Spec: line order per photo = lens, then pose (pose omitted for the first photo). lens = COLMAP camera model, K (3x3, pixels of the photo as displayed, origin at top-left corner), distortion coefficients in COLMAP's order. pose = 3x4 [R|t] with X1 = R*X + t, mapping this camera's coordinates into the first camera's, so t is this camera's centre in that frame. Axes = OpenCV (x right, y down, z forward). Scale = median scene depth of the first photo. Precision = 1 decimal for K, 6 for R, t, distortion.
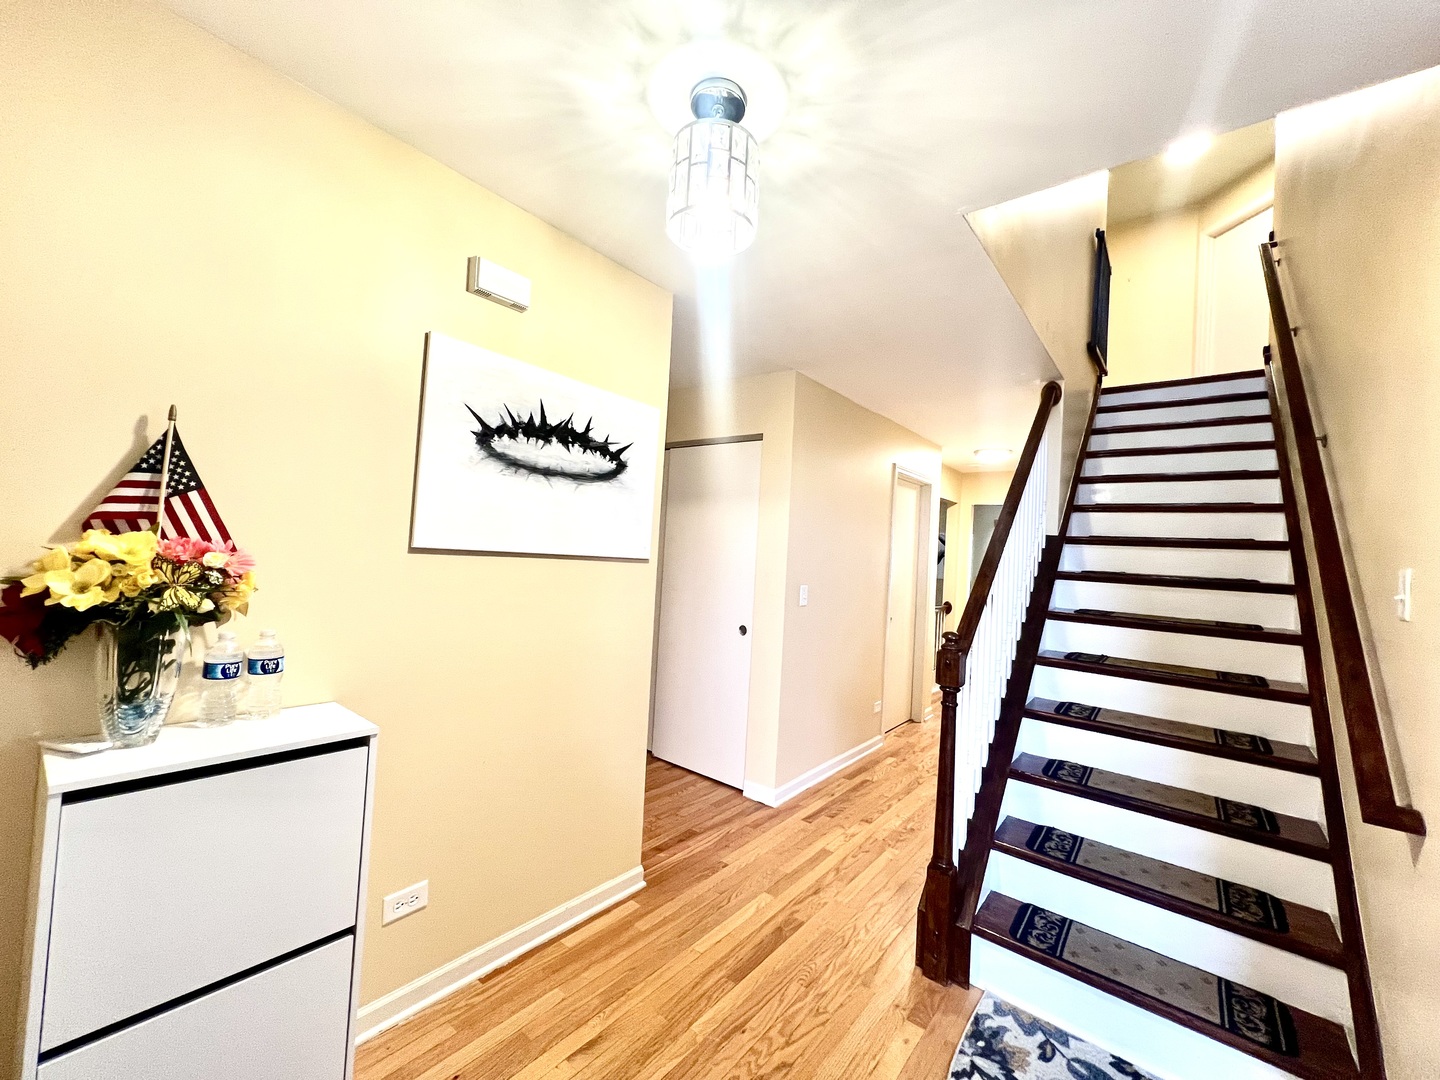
lens RADIAL K [[574.9, 0, 719.1], [0, 574.9, 539.0], [0, 0, 1]] dist [-0.001779, 0.000486]
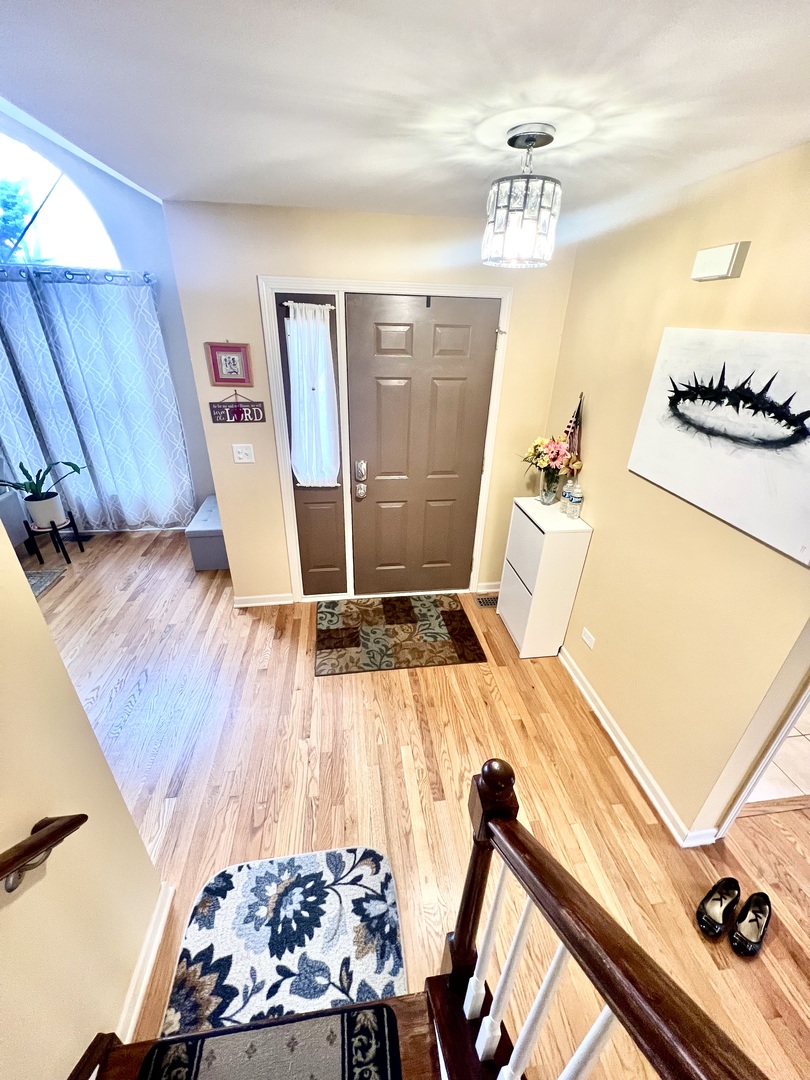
lens RADIAL K [[434.3, 0, 406.1], [0, 434.3, 541.7], [0, 0, 1]] dist [-0.001678, -0.000324]
pose [[-0.677943, 0.263474, -0.686276, 0.725468], [-0.056041, 0.912324, 0.405617, -0.228625], [0.732976, 0.313444, -0.603738, 1.136129]]
